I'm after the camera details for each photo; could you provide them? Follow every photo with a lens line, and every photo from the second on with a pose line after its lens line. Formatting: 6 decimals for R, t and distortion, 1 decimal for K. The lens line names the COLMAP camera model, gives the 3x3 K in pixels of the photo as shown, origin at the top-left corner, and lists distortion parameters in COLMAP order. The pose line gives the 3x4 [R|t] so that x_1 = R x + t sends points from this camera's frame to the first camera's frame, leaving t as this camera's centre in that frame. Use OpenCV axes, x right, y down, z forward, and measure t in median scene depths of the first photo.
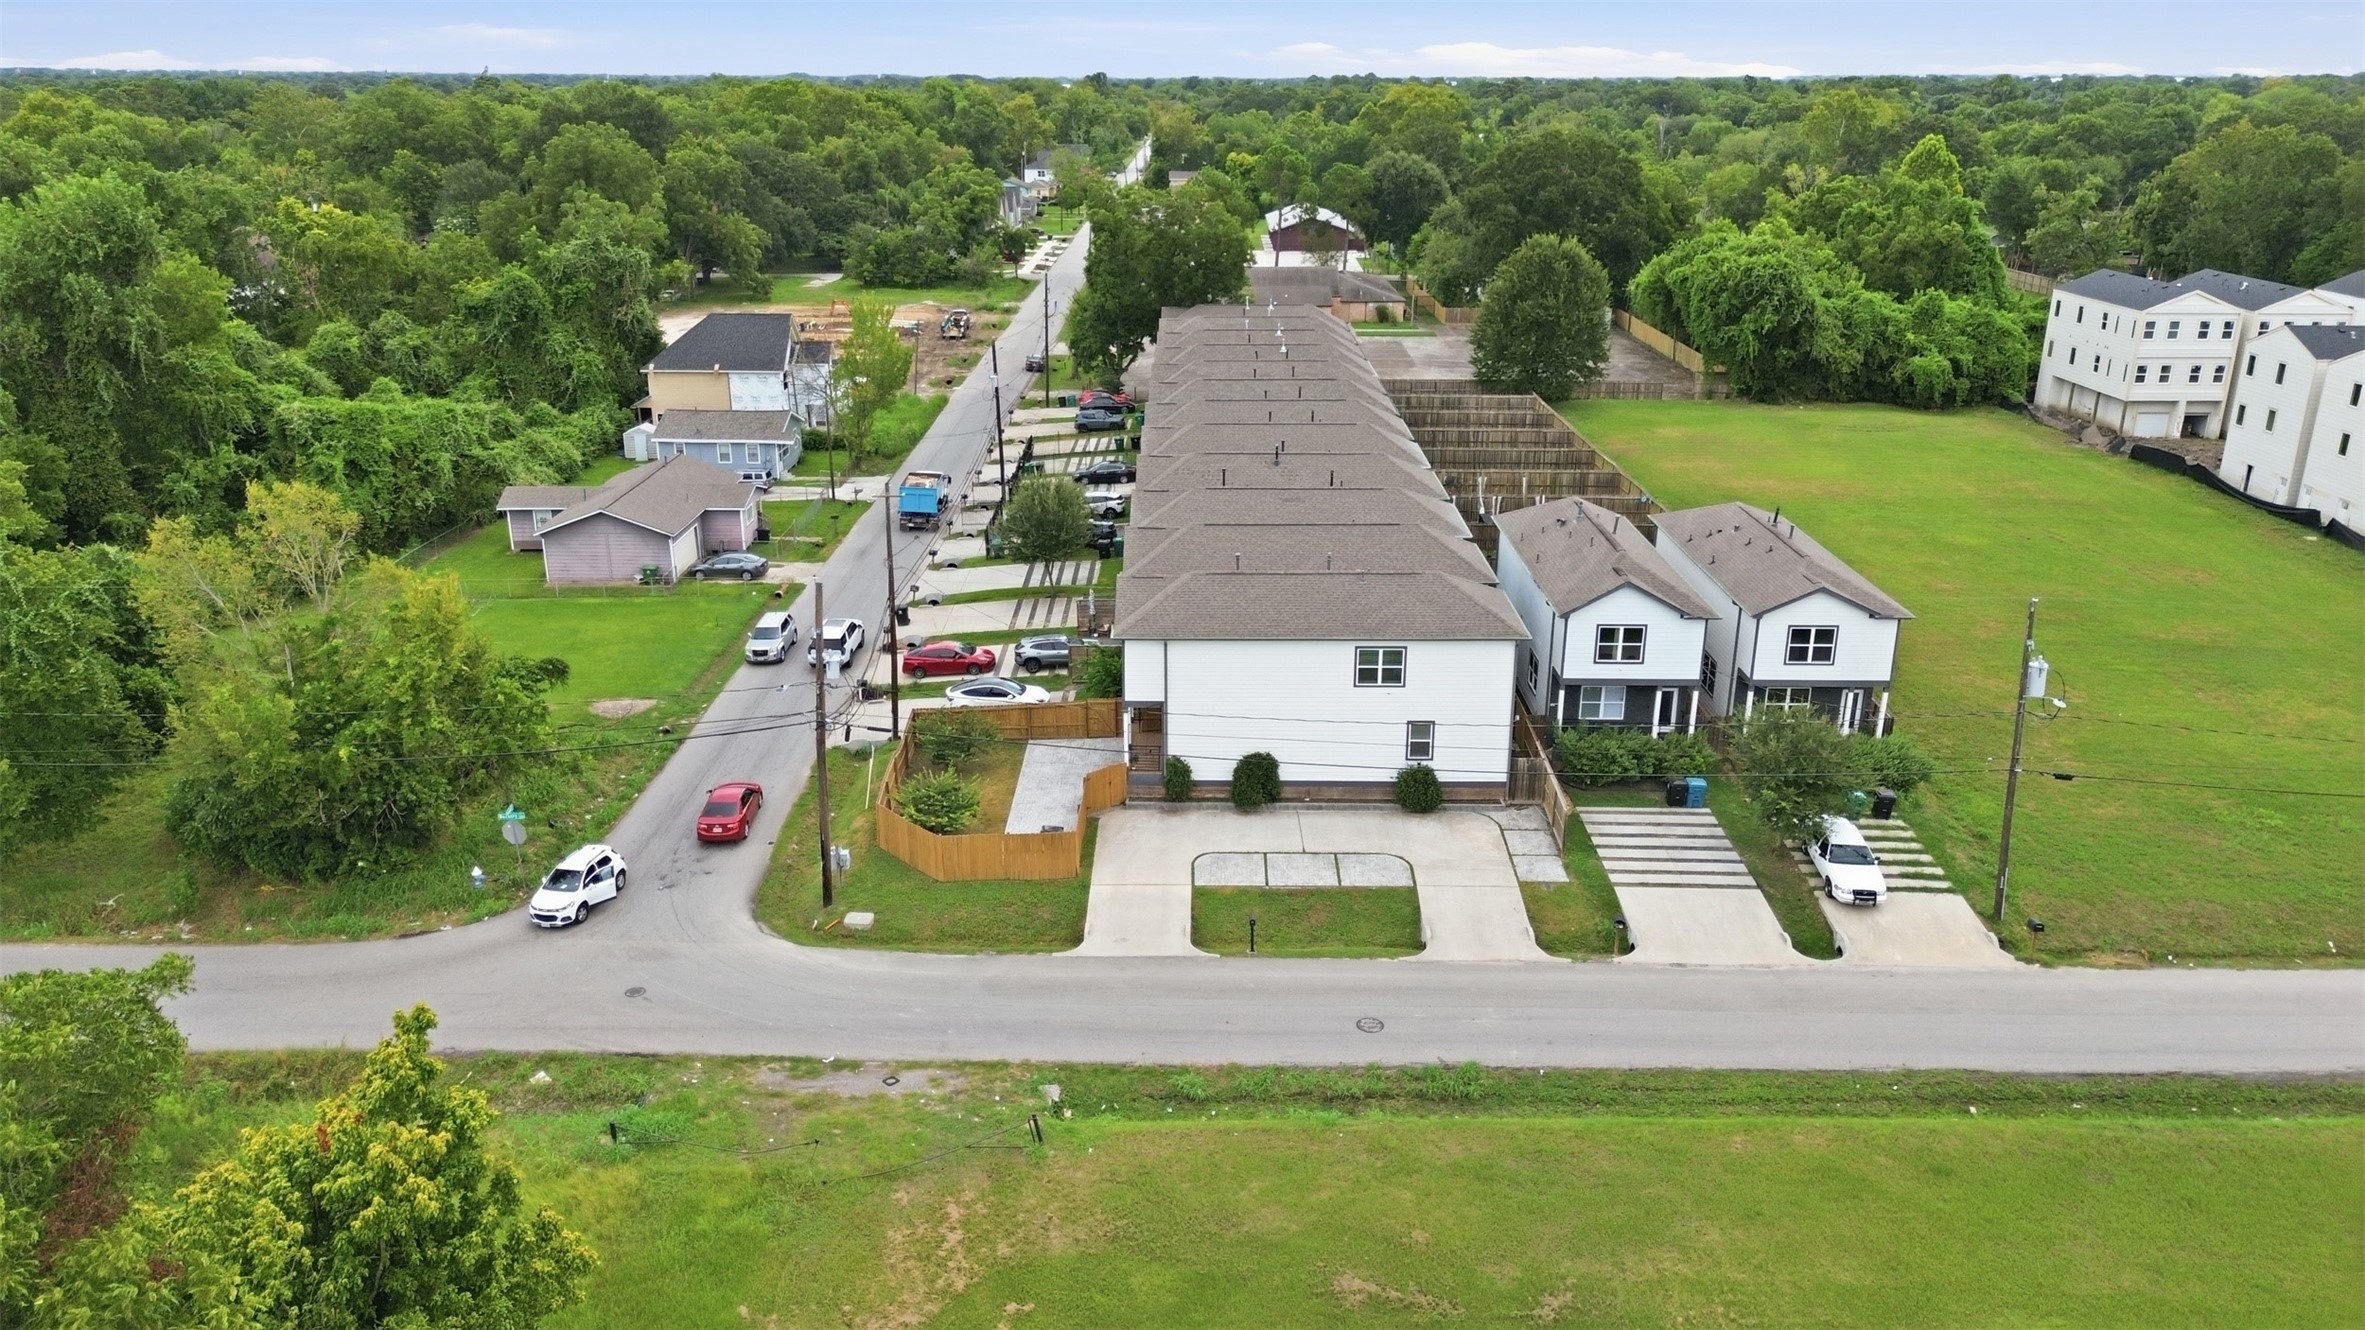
lens RADIAL K [[1669.5, 0, 1182.5], [0, 1669.5, 665.0], [0, 0, 1]] dist [0.086415, -0.098812]
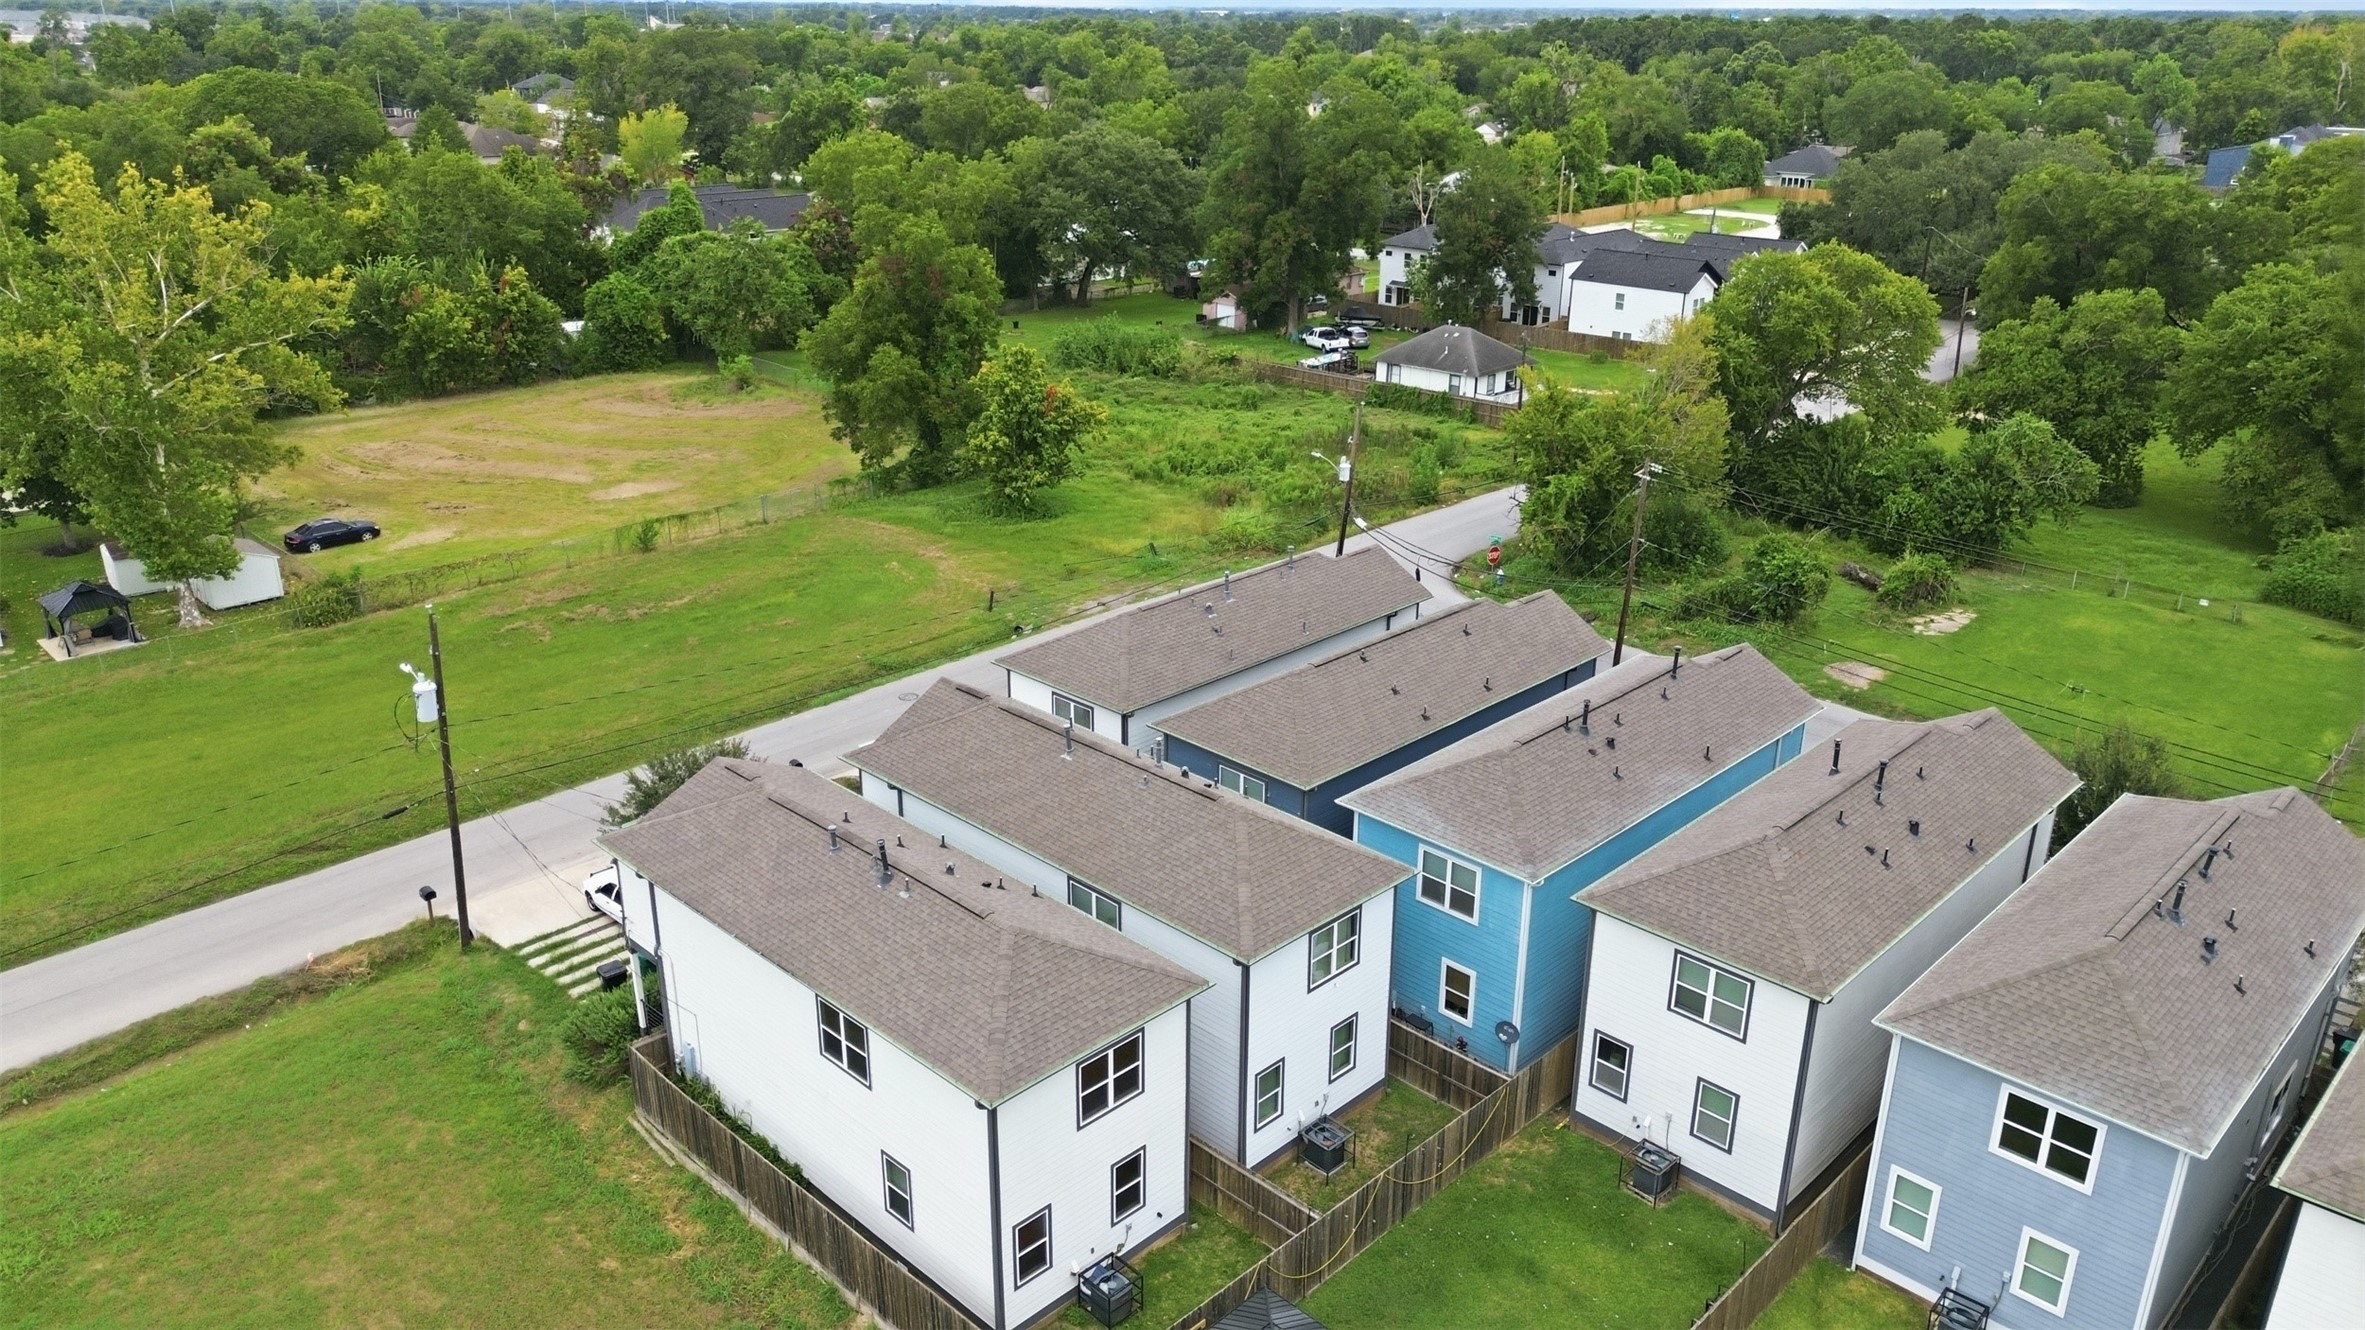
lens RADIAL K [[1669.5, 0, 1182.5], [0, 1669.5, 665.0], [0, 0, 1]] dist [0.086415, -0.098812]
pose [[-0.694451, 0.255468, -0.672661, 0.691157], [-0.247741, 0.792799, 0.556861, -0.499710], [0.675546, 0.553359, -0.487271, 1.423114]]
